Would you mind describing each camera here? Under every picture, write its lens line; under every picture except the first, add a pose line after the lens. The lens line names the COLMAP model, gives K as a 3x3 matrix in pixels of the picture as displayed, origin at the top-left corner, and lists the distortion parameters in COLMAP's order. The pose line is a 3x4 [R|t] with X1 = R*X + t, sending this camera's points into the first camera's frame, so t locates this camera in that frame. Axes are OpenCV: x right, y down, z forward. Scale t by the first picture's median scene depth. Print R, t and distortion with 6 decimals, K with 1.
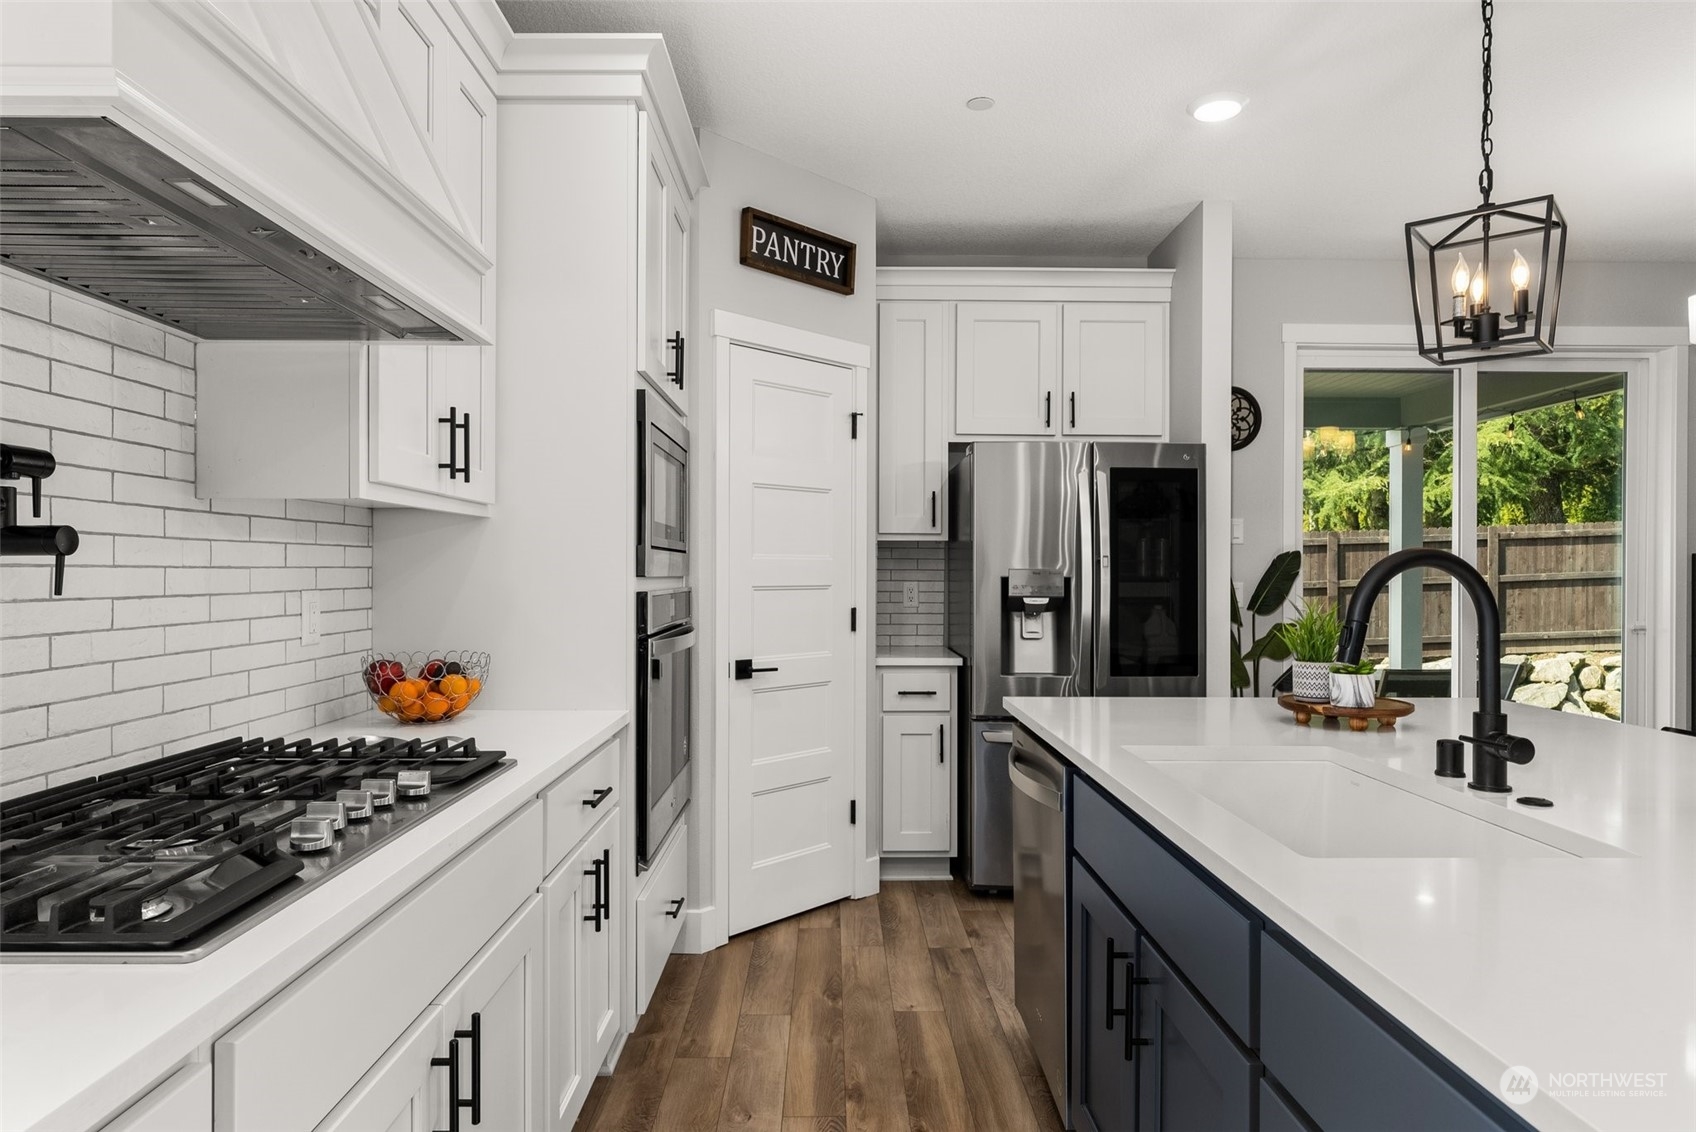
lens RADIAL K [[992.7, 0, 836.4], [0, 992.7, 571.9], [0, 0, 1]] dist [0.001609, -0.000524]
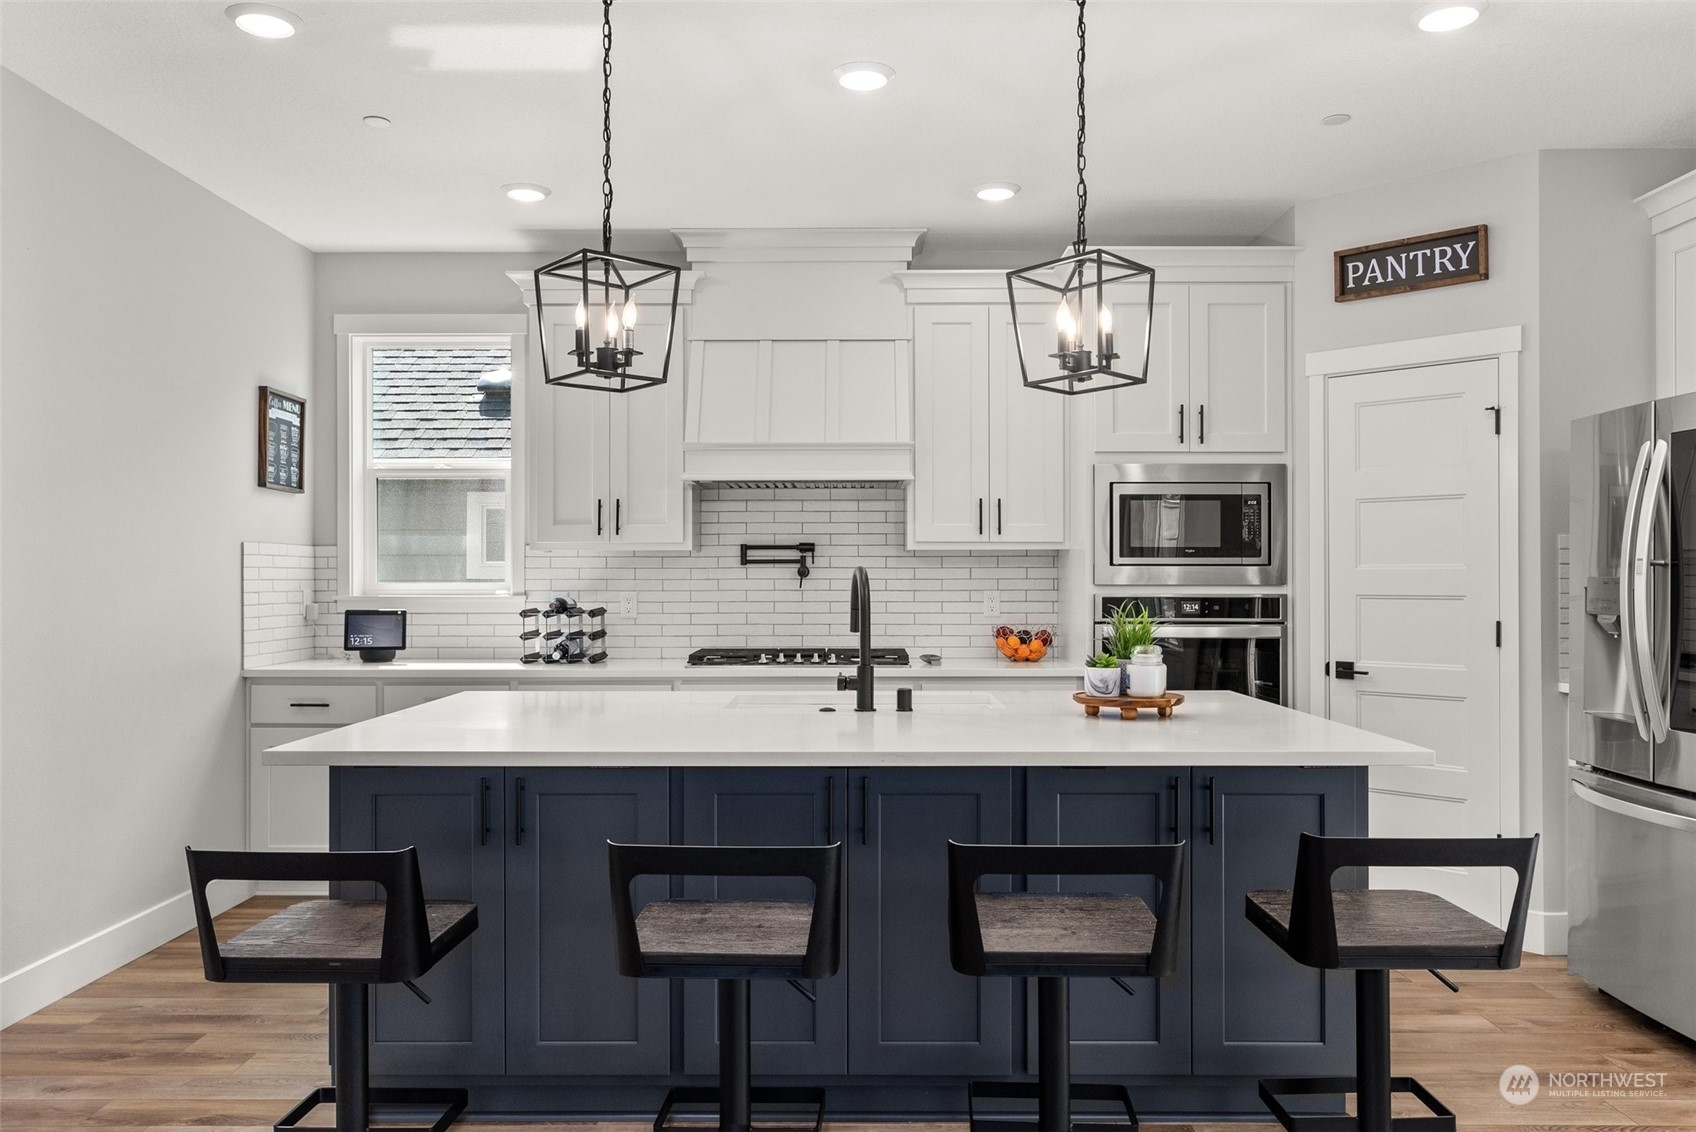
lens RADIAL K [[1233.2, 0, 841.5], [0, 1233.2, 568.7], [0, 0, 1]] dist [-0.025499, 0.004682]
pose [[-0.021368, -0.009562, -0.999726, 1.343314], [-0.000212, 0.999954, -0.009560, -0.000889], [0.999772, 0.000007, -0.021369, 0.499164]]
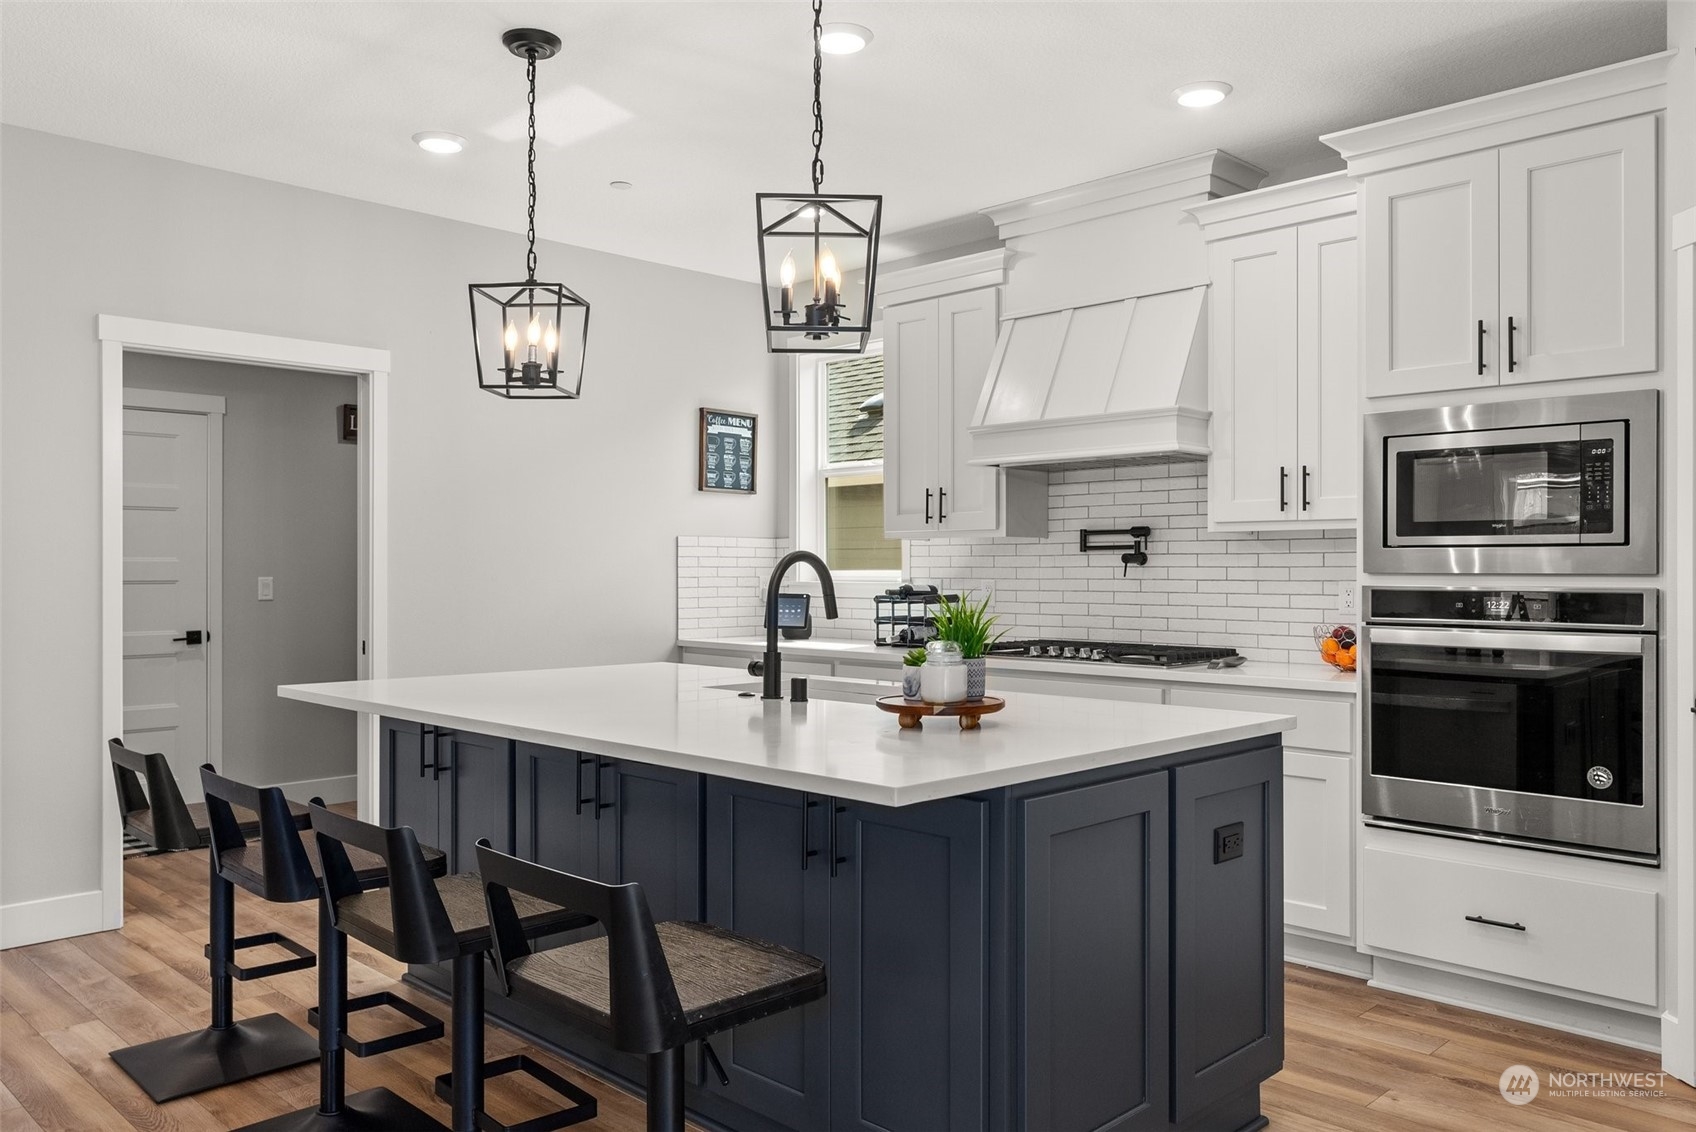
lens RADIAL K [[1233.2, 0, 833.1], [0, 1233.2, 572.3], [0, 0, 1]] dist [-0.025499, 0.004682]
pose [[-0.717927, -0.001191, -0.696117, 0.982211], [-0.003034, 0.999994, 0.001419, 0.002992], [0.696112, 0.003131, -0.717927, 1.238787]]
